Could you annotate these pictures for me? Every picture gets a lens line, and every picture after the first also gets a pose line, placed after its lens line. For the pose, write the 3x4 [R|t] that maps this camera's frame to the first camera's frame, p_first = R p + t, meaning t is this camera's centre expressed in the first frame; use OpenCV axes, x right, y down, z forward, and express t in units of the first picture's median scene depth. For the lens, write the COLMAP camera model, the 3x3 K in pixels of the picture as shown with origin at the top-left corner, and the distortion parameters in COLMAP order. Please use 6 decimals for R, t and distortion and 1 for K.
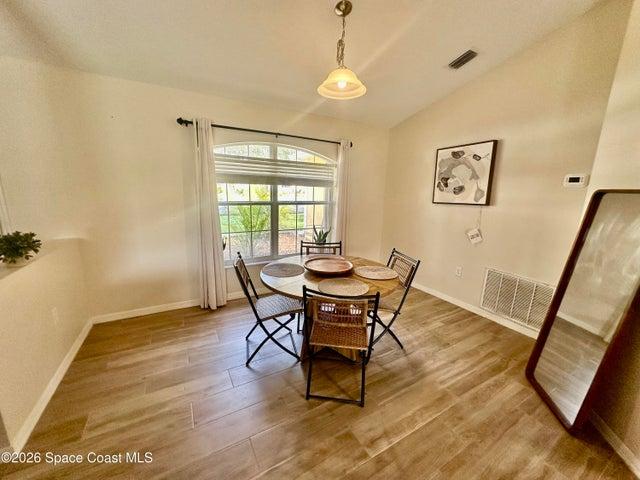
lens RADIAL K [[255.1, 0, 319.5], [0, 255.1, 240.7], [0, 0, 1]] dist [-0.006944, 0.000046]
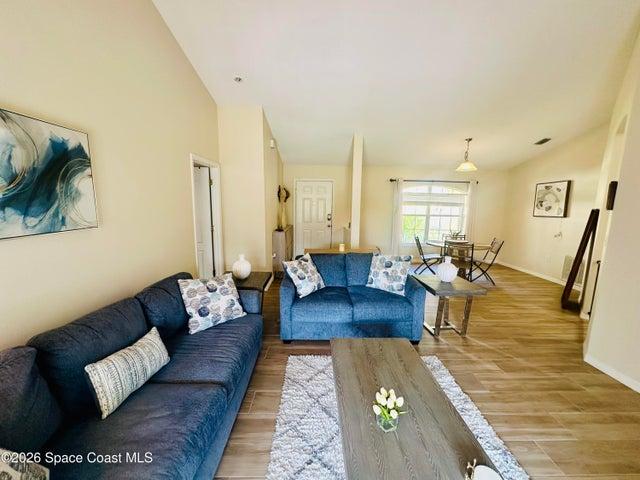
lens RADIAL K [[255.1, 0, 317.2], [0, 255.1, 240.3], [0, 0, 1]] dist [-0.006944, 0.000046]
pose [[0.873859, 0.060286, -0.482428, 0.033800], [-0.093483, 0.994601, -0.045044, 0.223604], [0.477108, 0.084461, 0.874777, -1.152500]]
